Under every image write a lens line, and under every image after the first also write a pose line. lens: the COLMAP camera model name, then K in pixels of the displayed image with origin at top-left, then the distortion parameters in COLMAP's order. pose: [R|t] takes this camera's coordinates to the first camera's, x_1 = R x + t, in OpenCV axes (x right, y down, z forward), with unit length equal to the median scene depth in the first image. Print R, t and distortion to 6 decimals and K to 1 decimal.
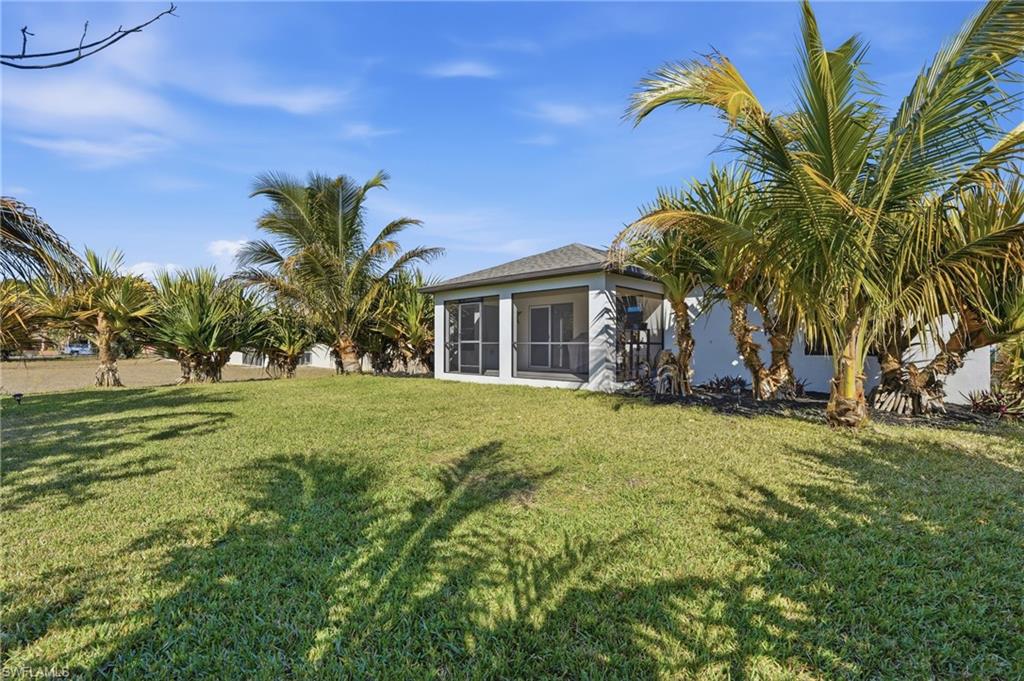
lens RADIAL K [[475.0, 0, 517.1], [0, 475.0, 335.0], [0, 0, 1]] dist [-0.055087, 0.000273]
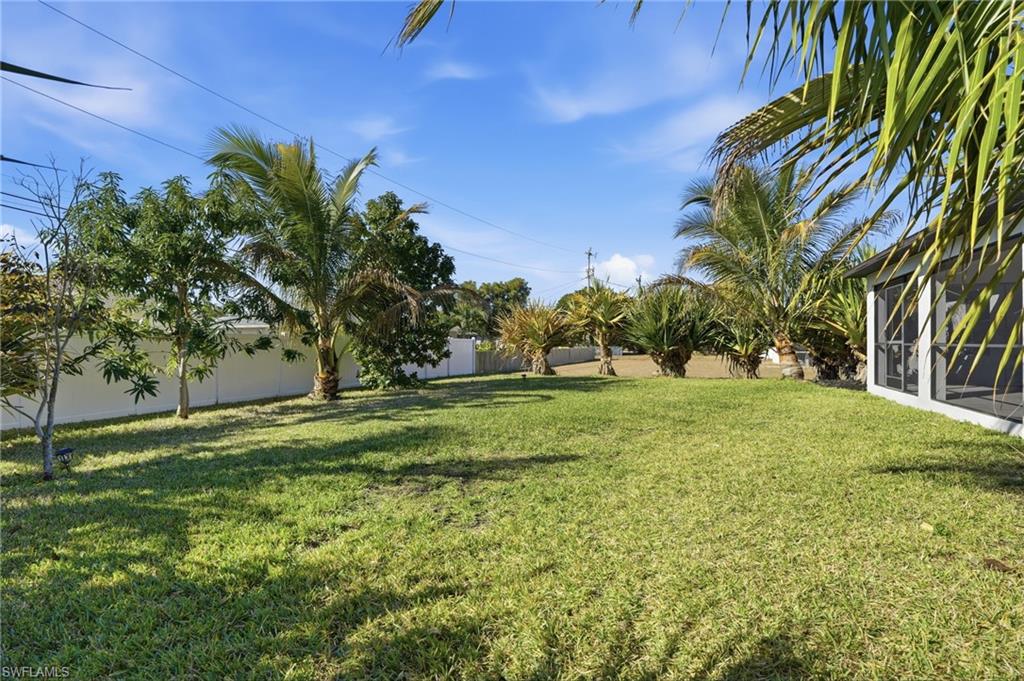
lens RADIAL K [[467.9, 0, 512.0], [0, 467.9, 340.5], [0, 0, 1]] dist [-0.053215, -0.000242]
pose [[0.294658, -0.003705, -0.955596, 0.351500], [0.017480, 0.999846, 0.001513, 0.002972], [0.955443, -0.017150, 0.294677, 0.299065]]
